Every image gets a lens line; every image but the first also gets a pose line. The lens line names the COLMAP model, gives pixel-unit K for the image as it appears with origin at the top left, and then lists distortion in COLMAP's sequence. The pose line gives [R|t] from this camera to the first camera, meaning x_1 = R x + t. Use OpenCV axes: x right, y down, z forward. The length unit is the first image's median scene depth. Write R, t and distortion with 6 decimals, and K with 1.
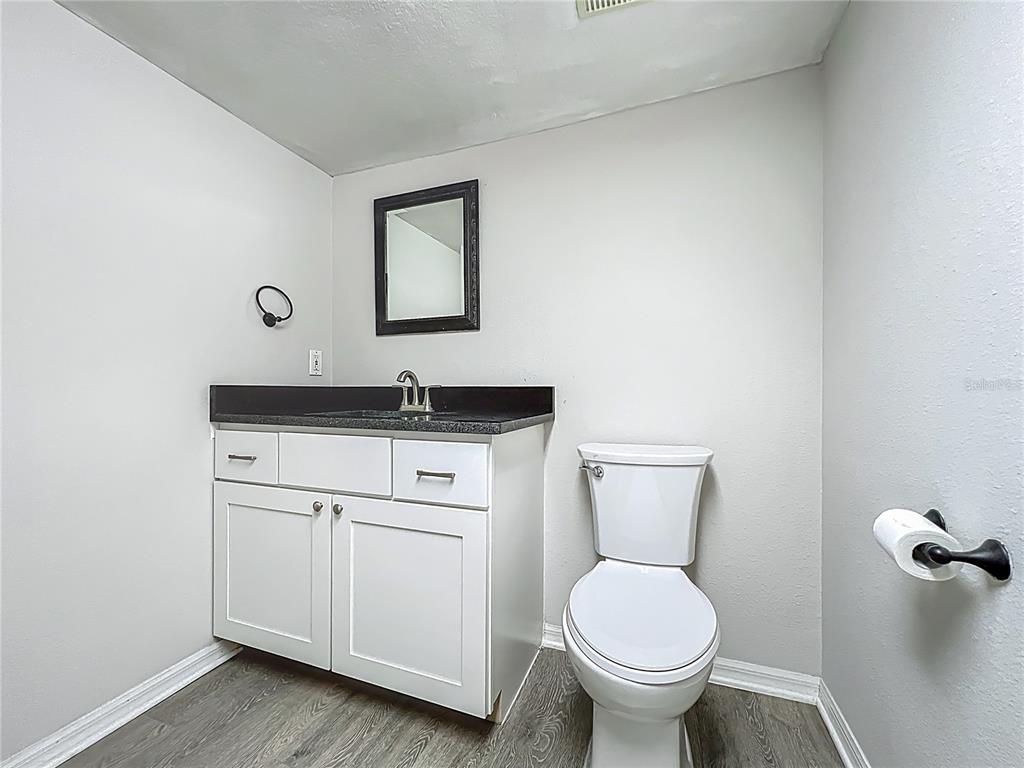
lens RADIAL K [[413.1, 0, 513.9], [0, 413.1, 388.6], [0, 0, 1]] dist [-0.001408, 0.000328]
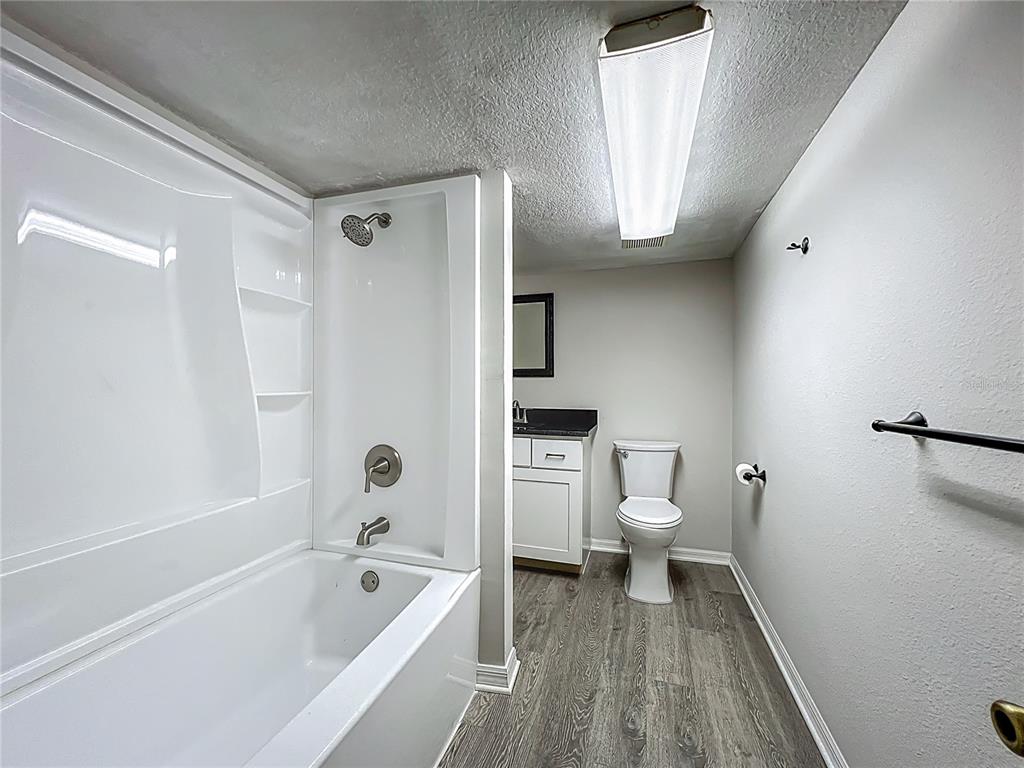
lens RADIAL K [[413.1, 0, 510.1], [0, 413.1, 383.0], [0, 0, 1]] dist [-0.001408, 0.000328]
pose [[0.998364, 0.003399, 0.057084, -0.475312], [-0.003372, 0.999994, -0.000566, -0.144495], [-0.057086, 0.000372, 0.998369, -0.983479]]
